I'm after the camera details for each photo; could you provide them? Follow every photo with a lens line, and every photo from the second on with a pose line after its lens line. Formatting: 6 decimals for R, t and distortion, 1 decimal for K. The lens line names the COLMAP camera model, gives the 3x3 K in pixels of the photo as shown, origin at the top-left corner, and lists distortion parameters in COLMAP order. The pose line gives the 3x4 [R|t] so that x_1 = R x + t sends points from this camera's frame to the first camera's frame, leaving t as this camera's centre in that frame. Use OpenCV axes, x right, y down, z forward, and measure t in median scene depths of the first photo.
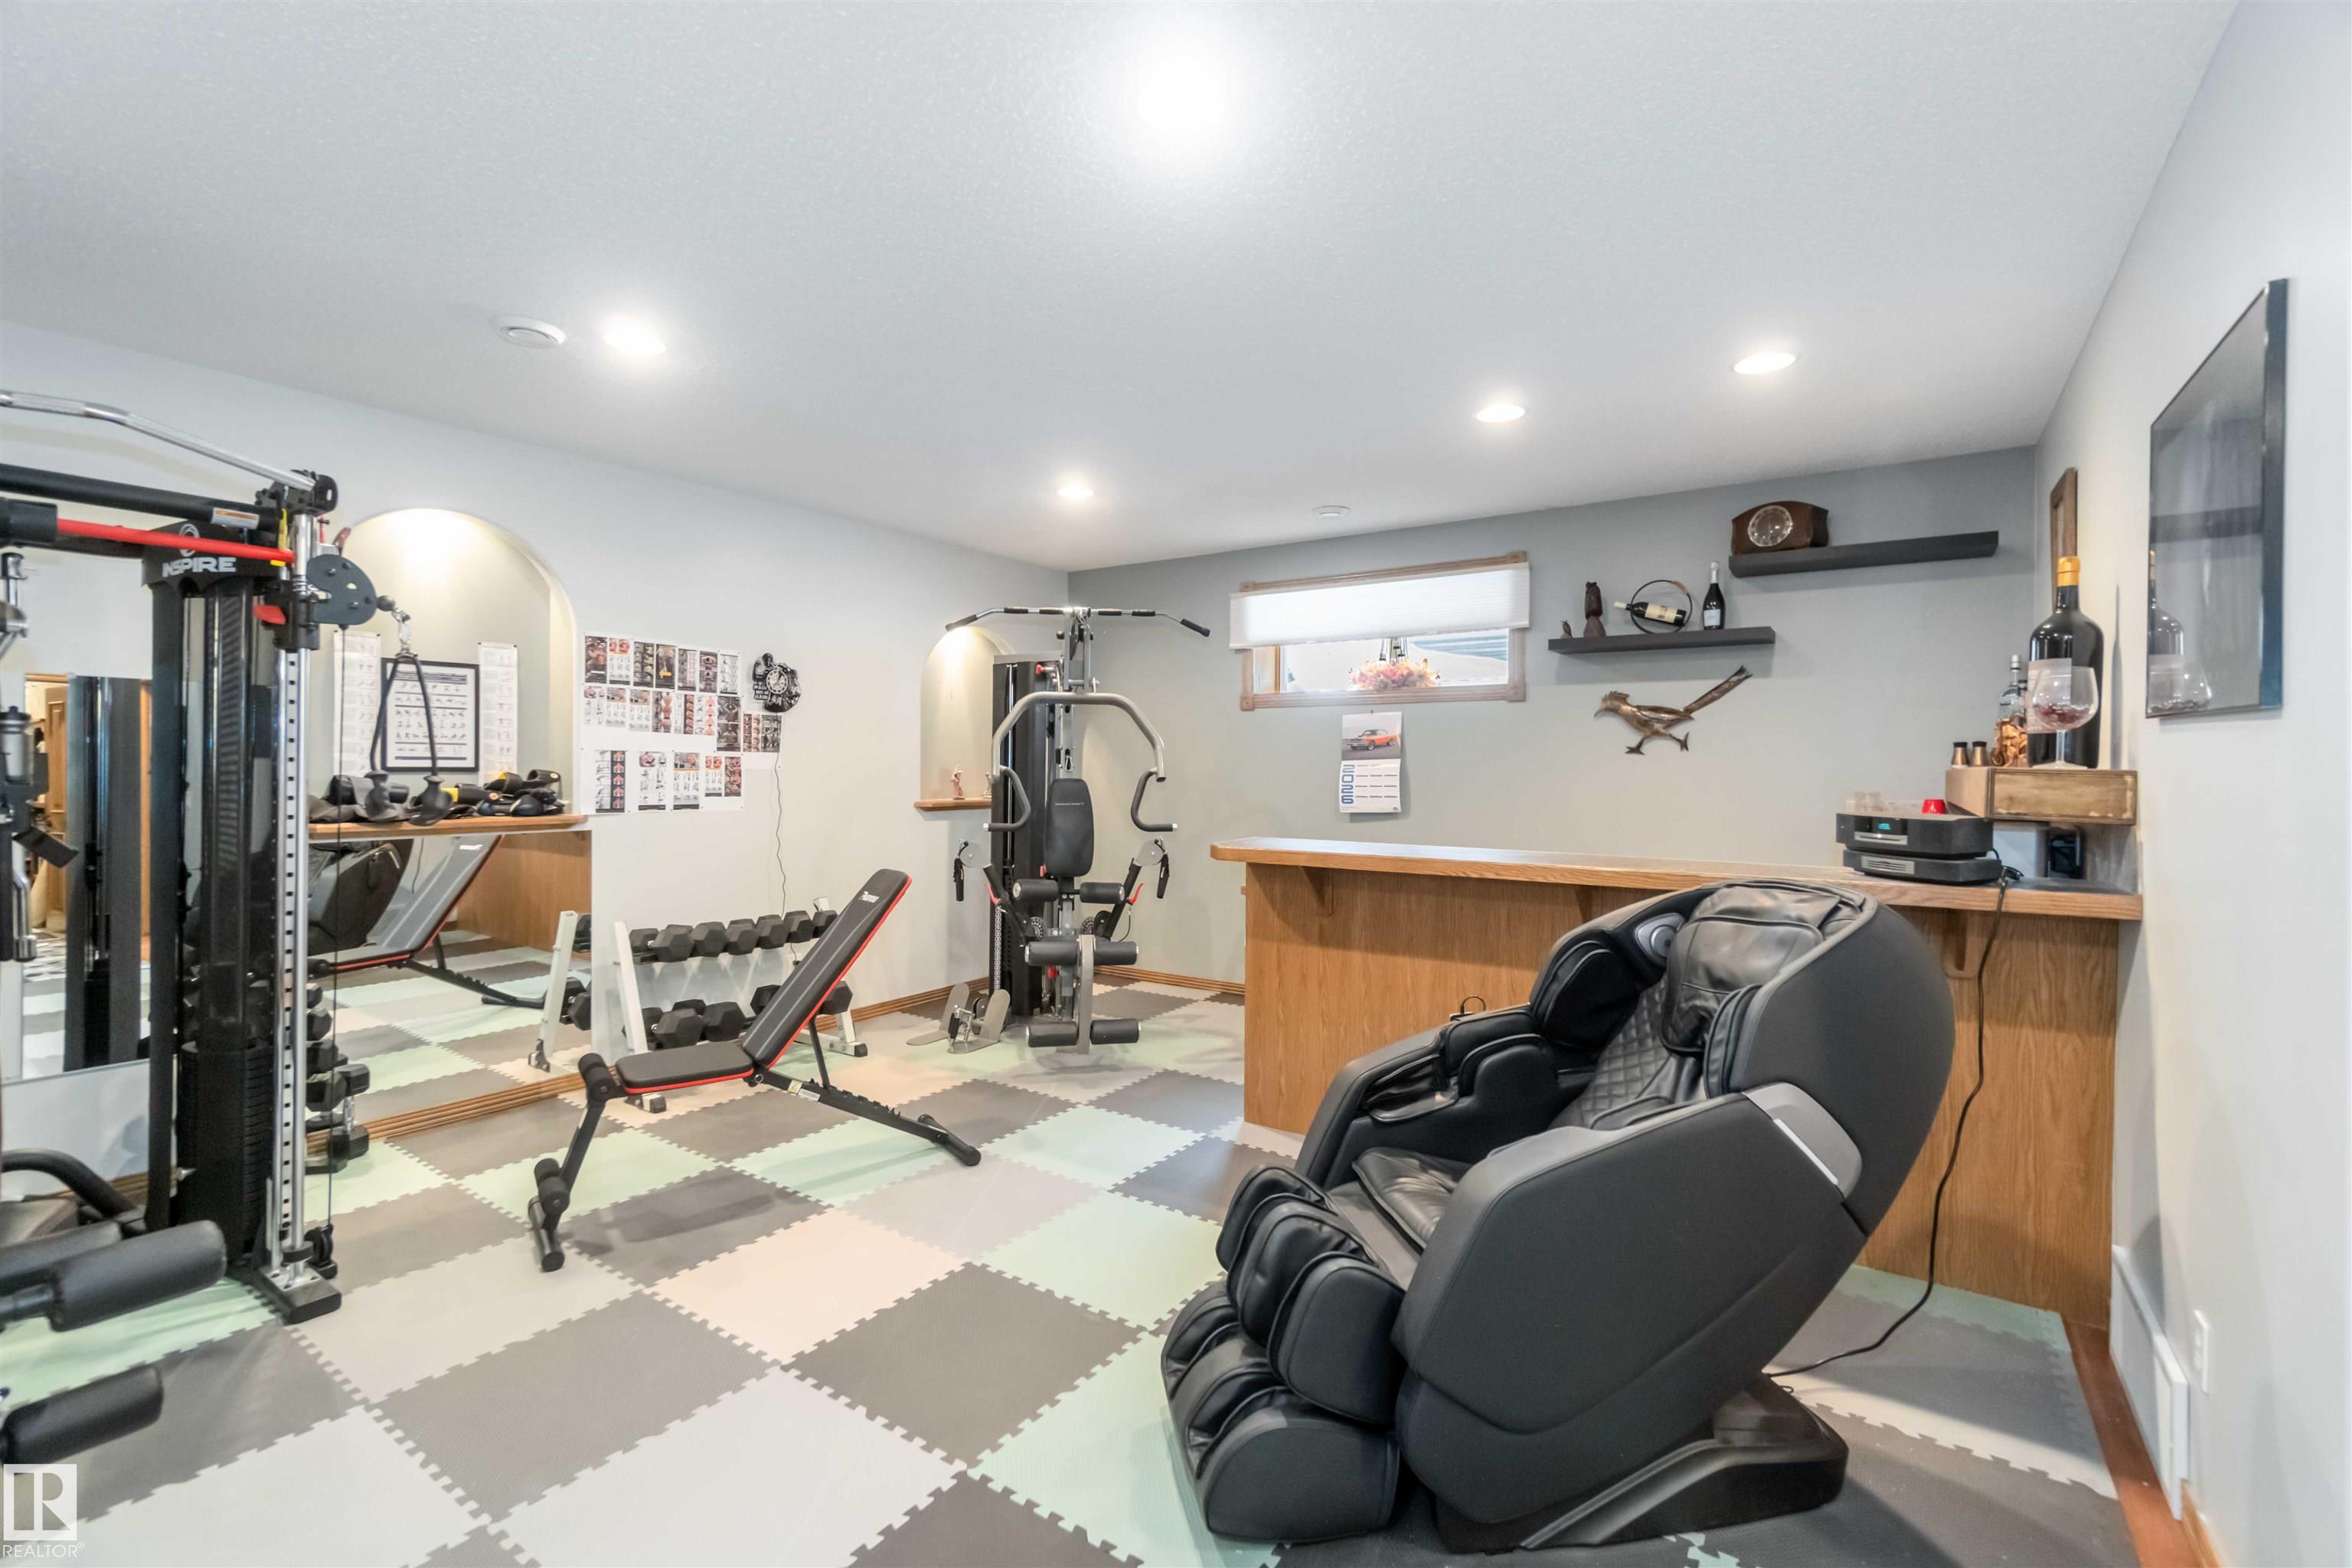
lens RADIAL K [[1034.7, 0, 1169.5], [0, 1034.7, 770.0], [0, 0, 1]] dist [0.000455, 0.000101]
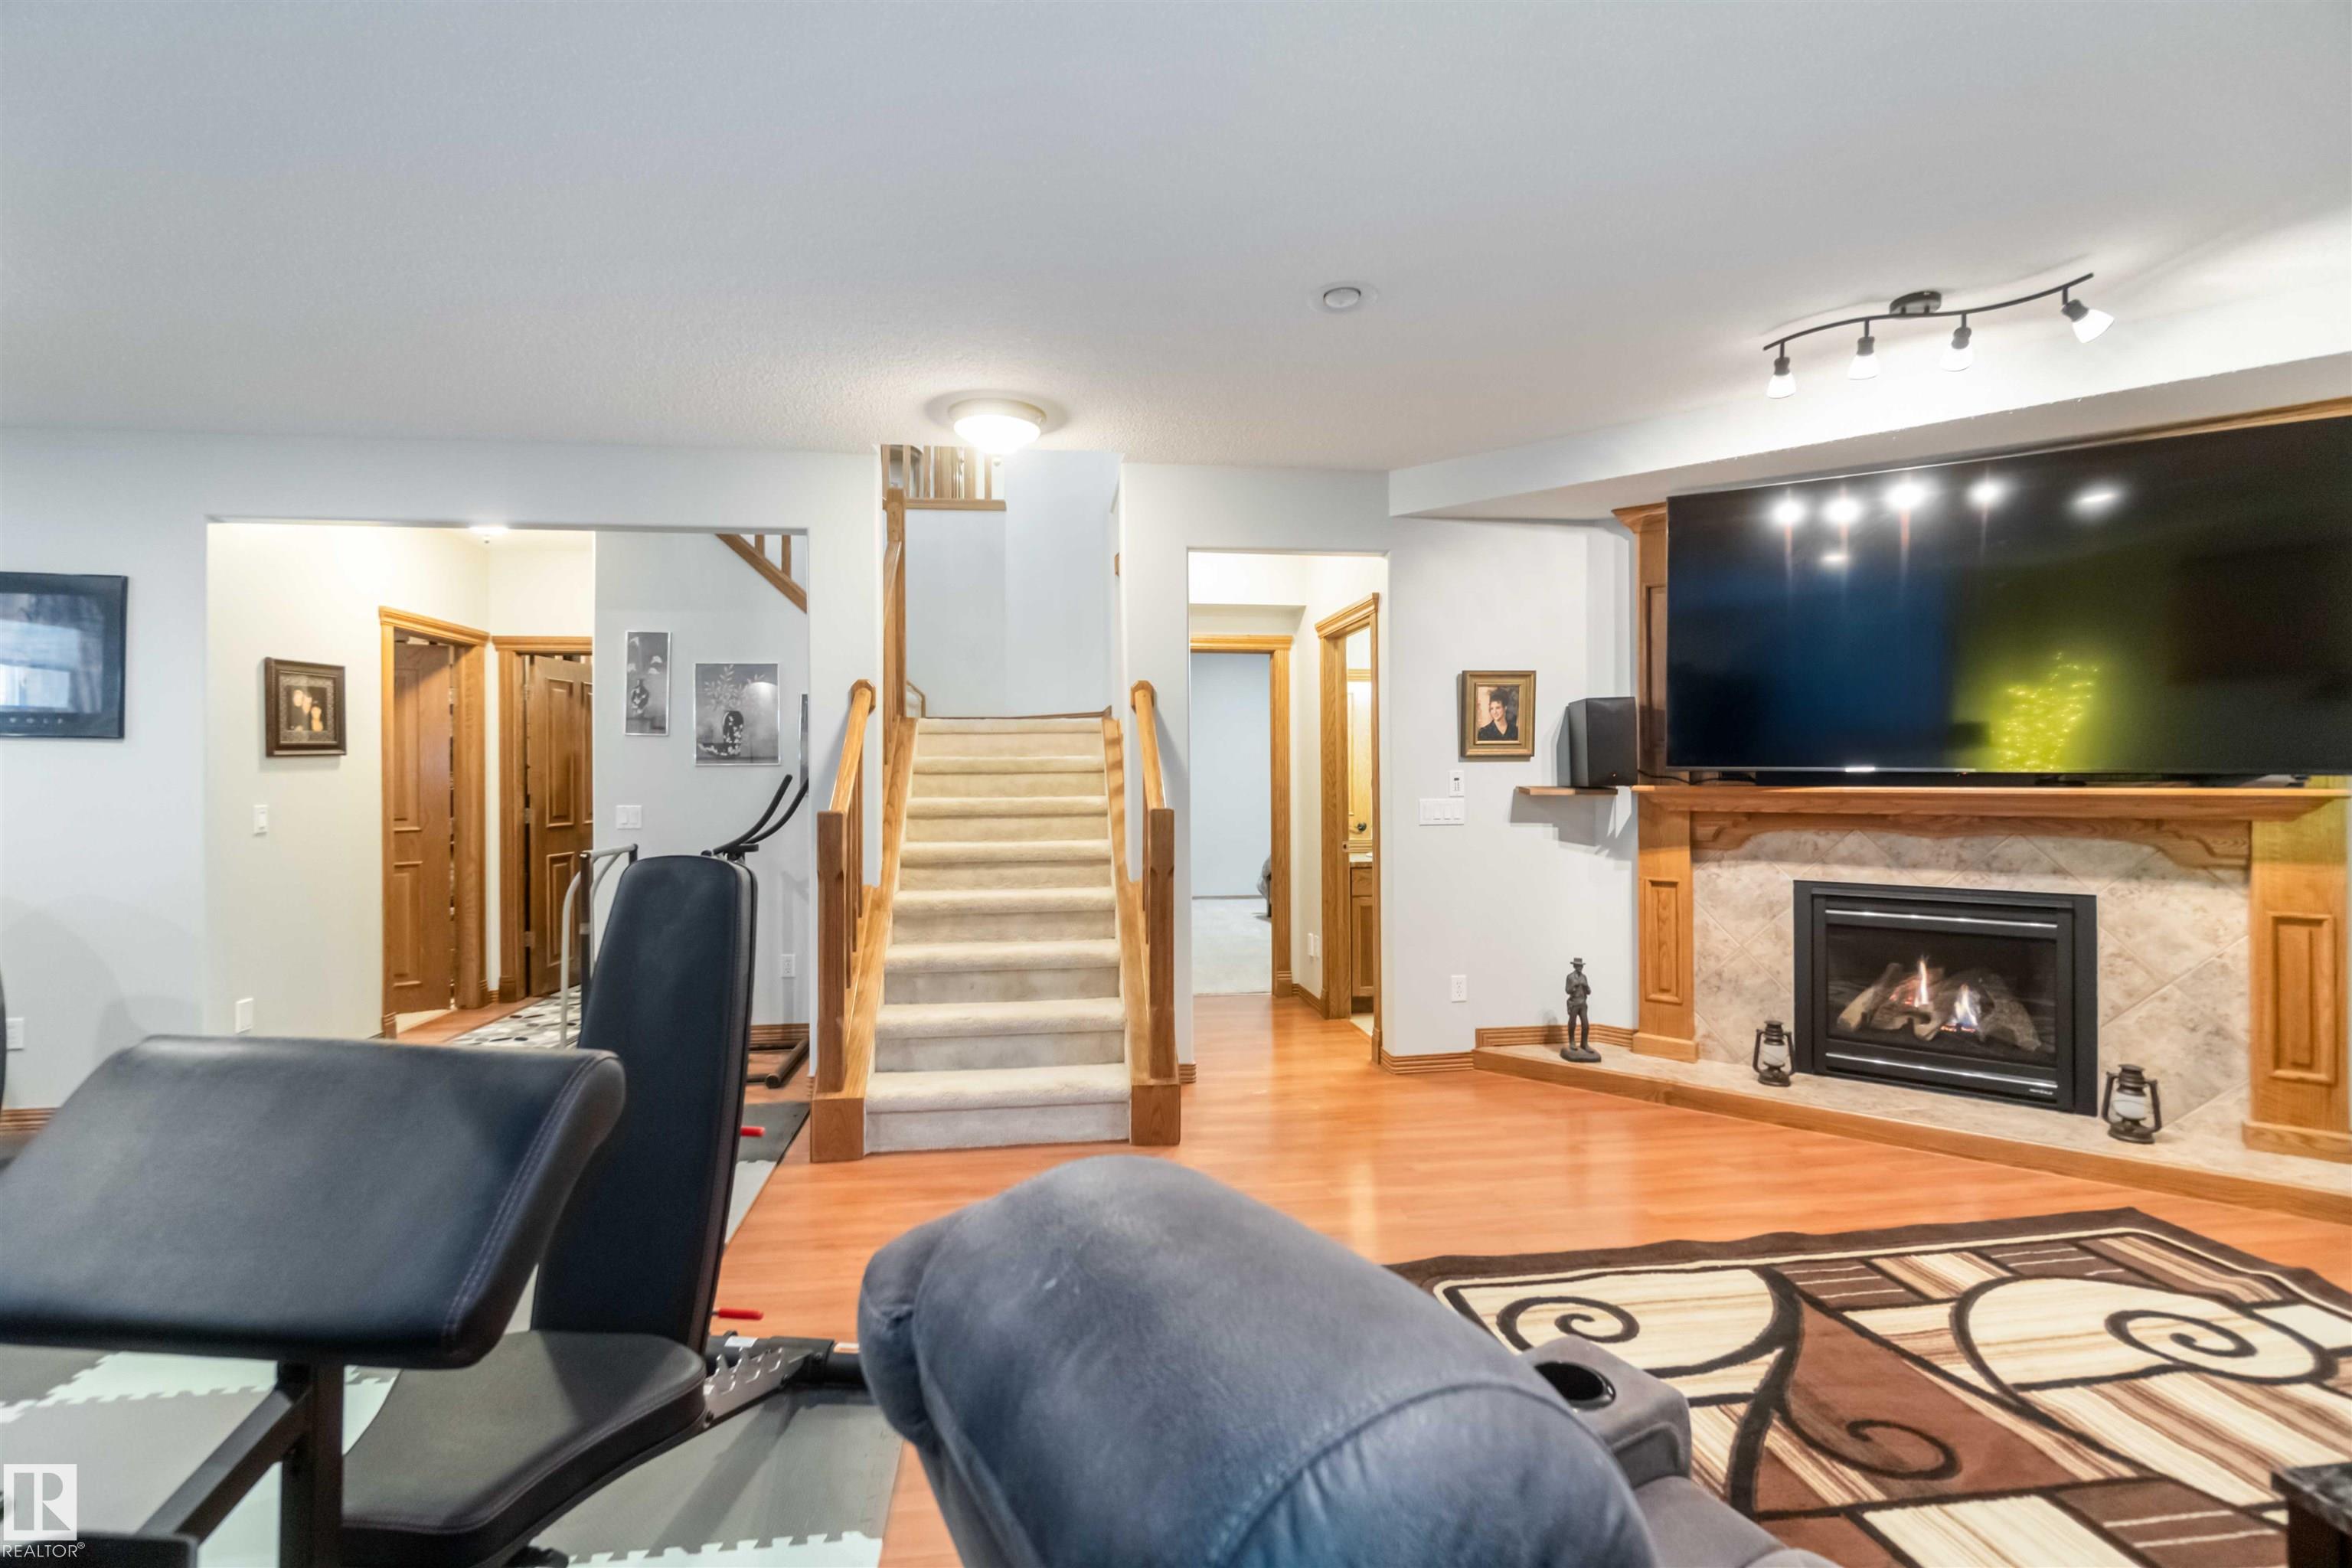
lens RADIAL K [[1034.7, 0, 1158.3], [0, 1034.7, 769.0], [0, 0, 1]] dist [0.000455, 0.000101]
pose [[-0.674229, -0.003040, 0.738516, -0.870150], [0.001602, 0.999983, 0.005579, 0.001164], [-0.738521, 0.004945, -0.674213, 0.271788]]
